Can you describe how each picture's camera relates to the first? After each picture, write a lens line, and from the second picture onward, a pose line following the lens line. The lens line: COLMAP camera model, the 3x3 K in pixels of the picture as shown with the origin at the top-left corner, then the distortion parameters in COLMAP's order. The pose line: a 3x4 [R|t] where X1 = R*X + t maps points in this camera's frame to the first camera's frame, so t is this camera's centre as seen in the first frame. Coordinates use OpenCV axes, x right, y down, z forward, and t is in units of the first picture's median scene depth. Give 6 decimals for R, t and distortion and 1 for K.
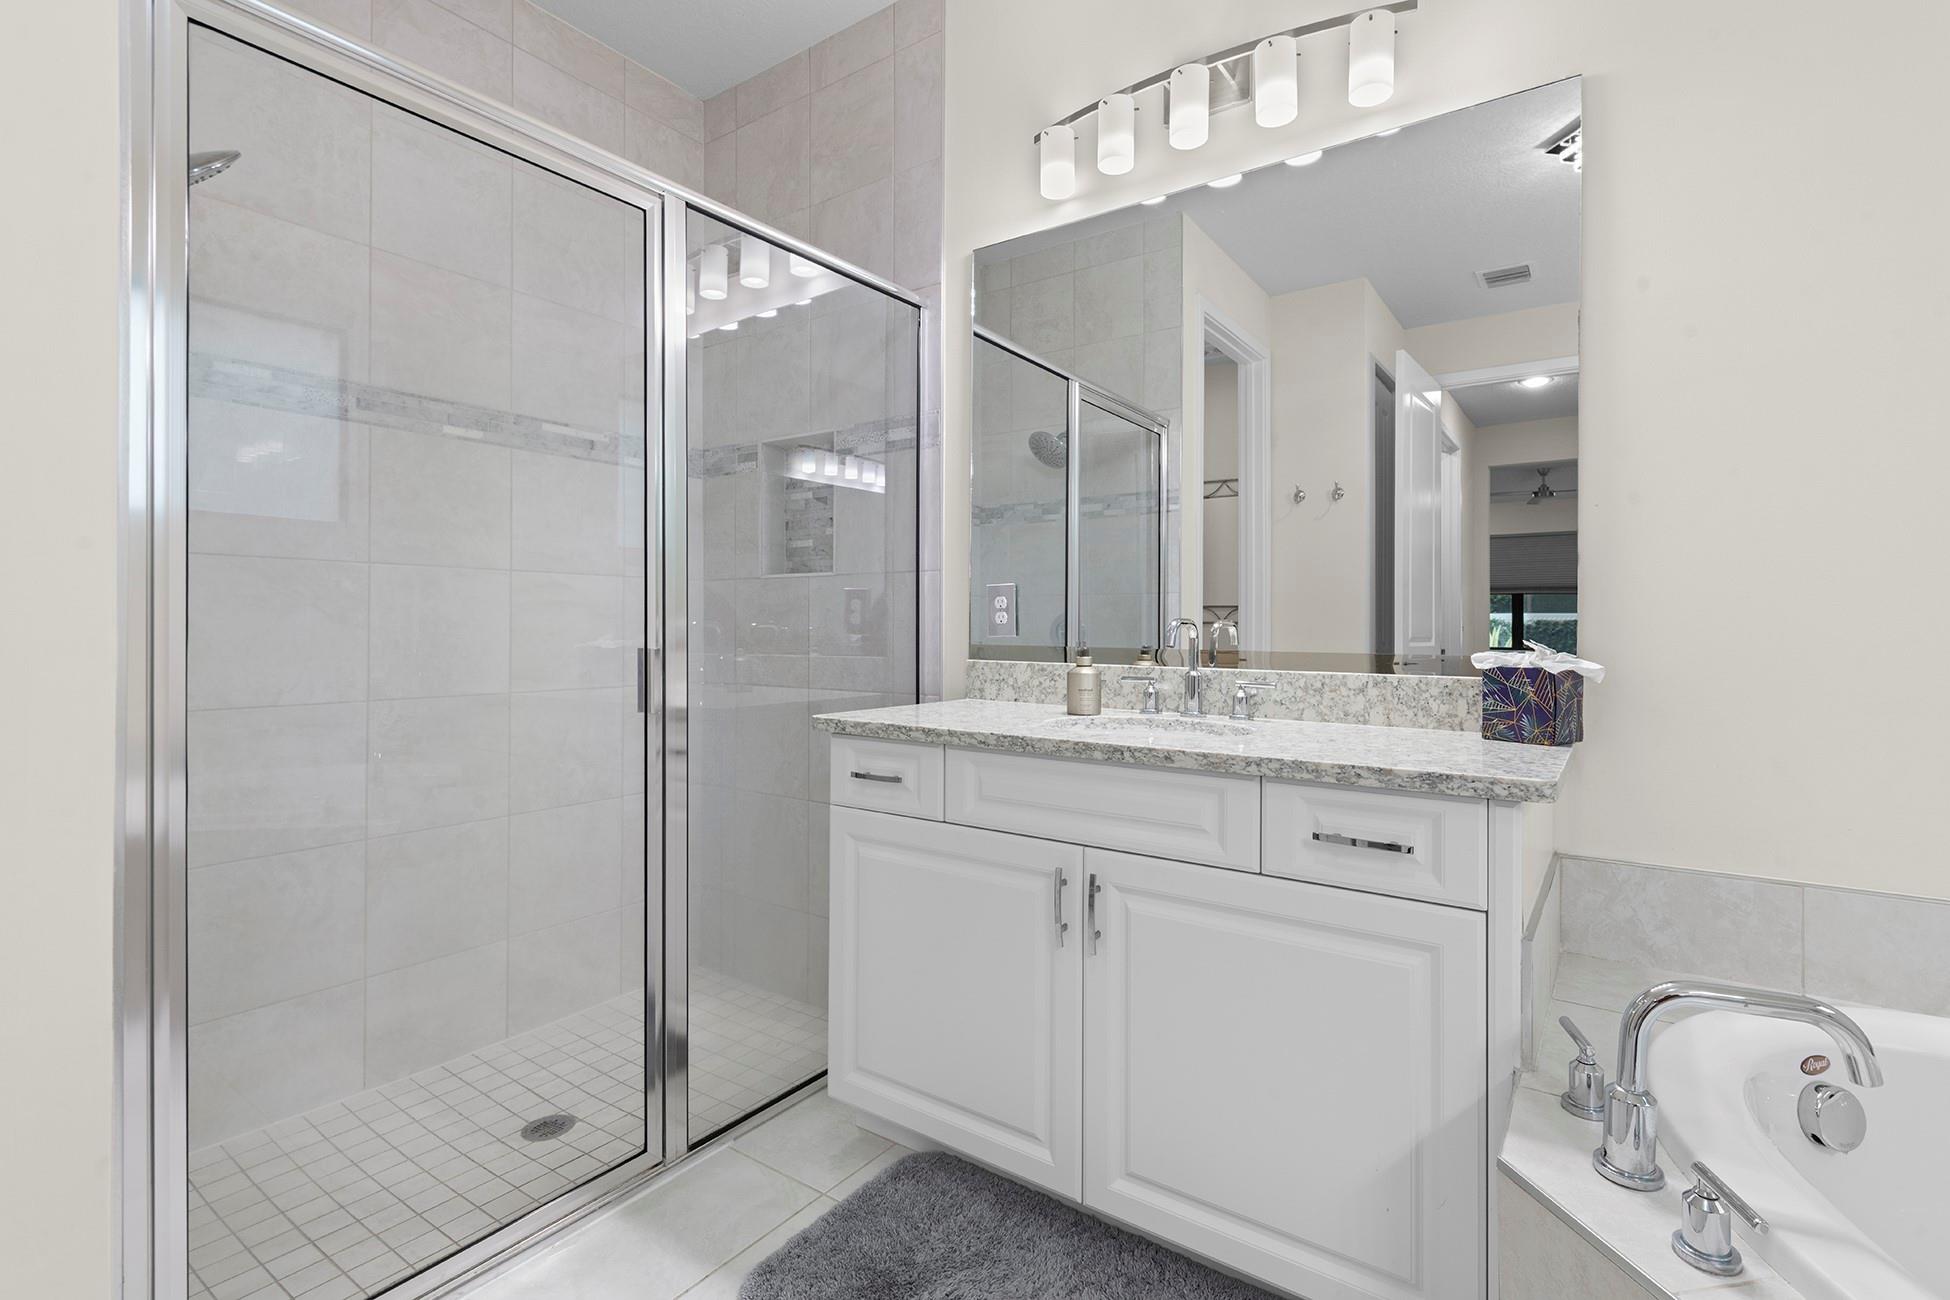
lens RADIAL K [[903.0, 0, 973.4], [0, 903.0, 621.4], [0, 0, 1]] dist [0.002493, 0.000121]
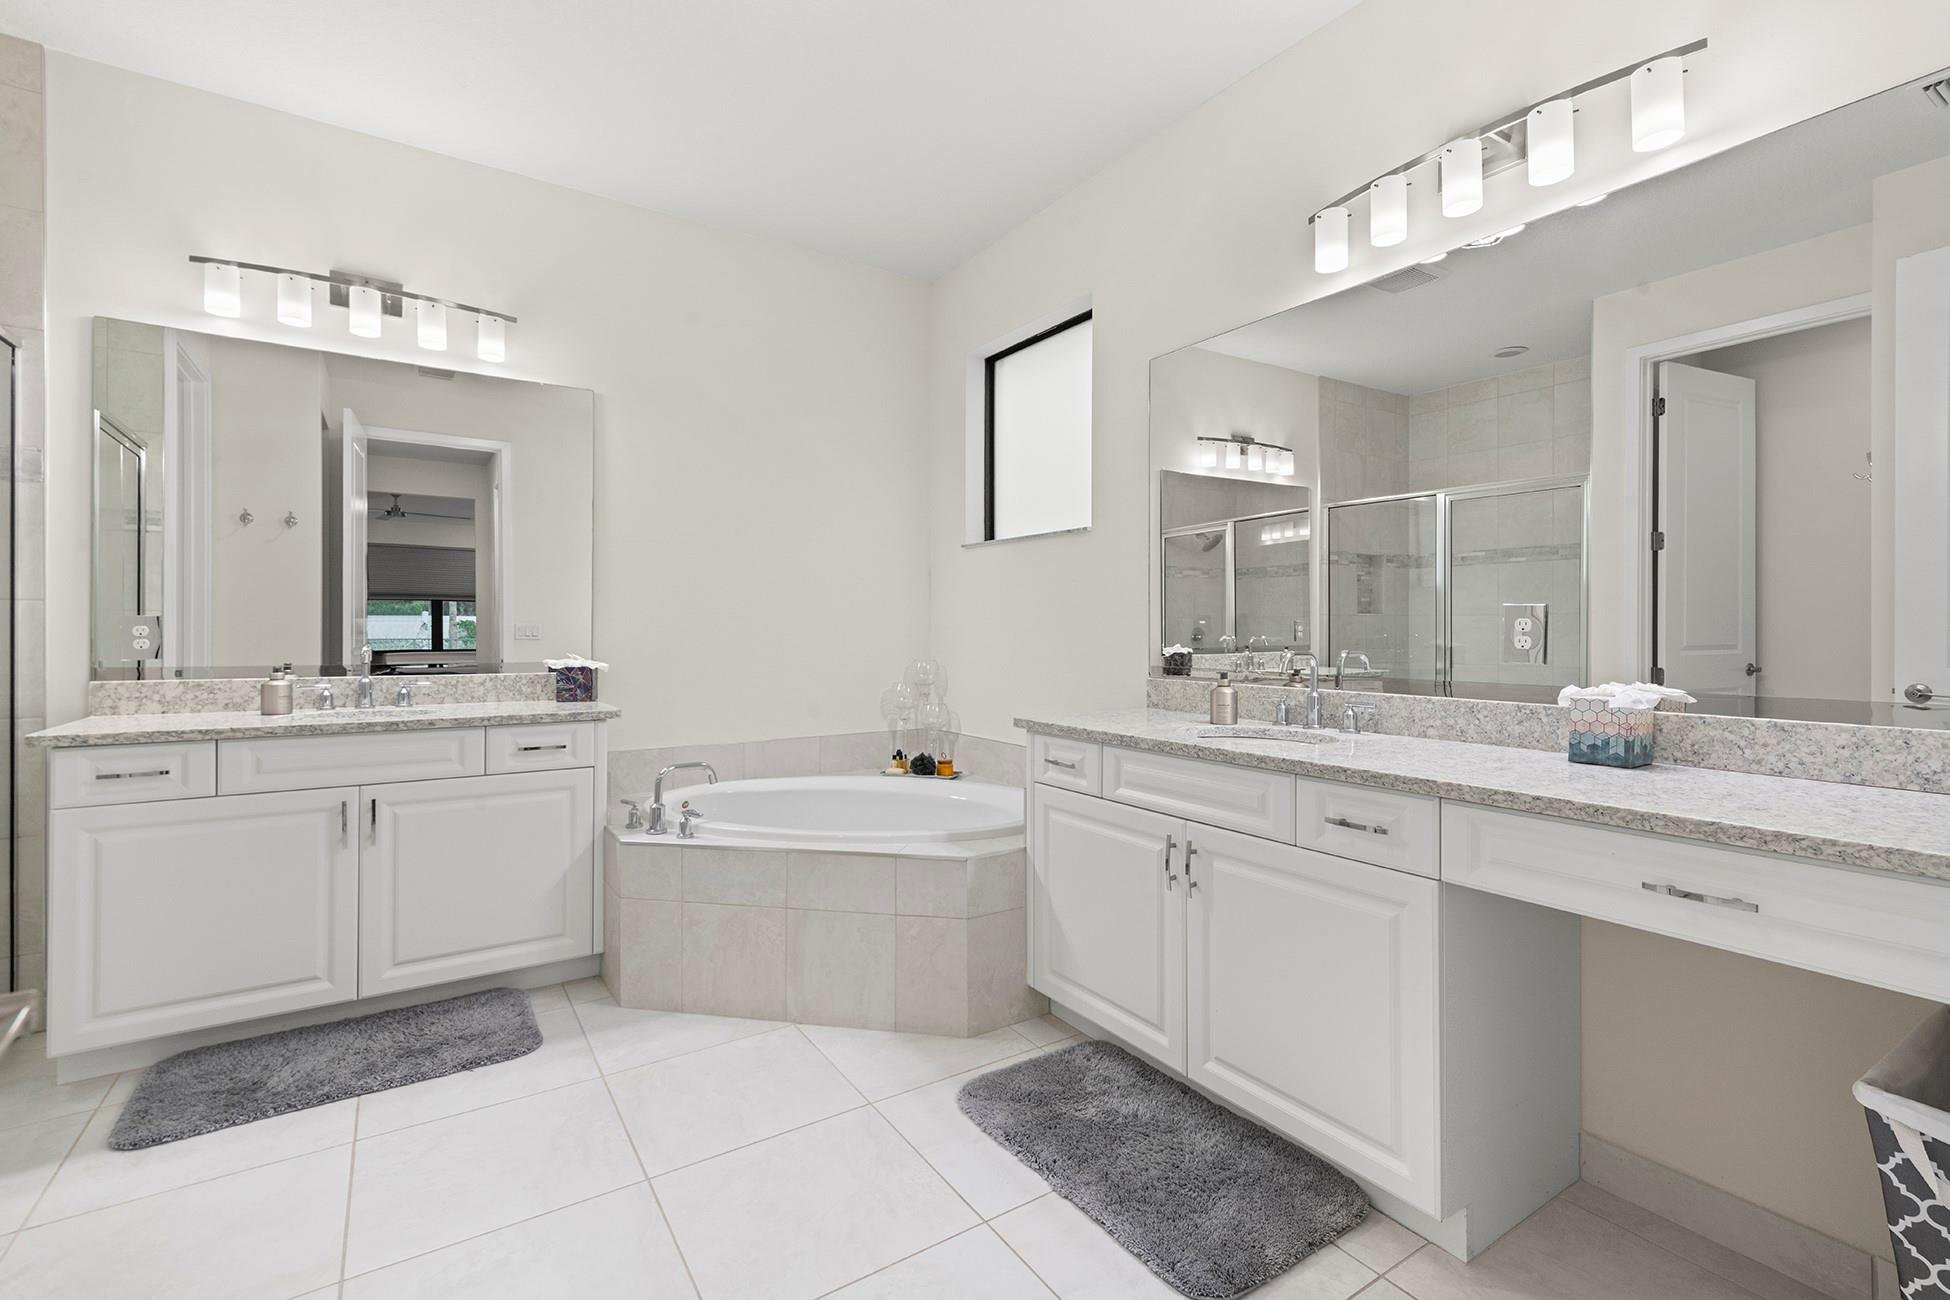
lens RADIAL K [[845.6, 0, 1009.0], [0, 845.6, 640.0], [0, 0, 1]] dist [0.007113, -0.000377]
pose [[0.334322, -0.012723, 0.942373, -0.790372], [-0.008309, 0.999830, 0.016446, -0.045757], [-0.942422, -0.013328, 0.334159, -0.538696]]
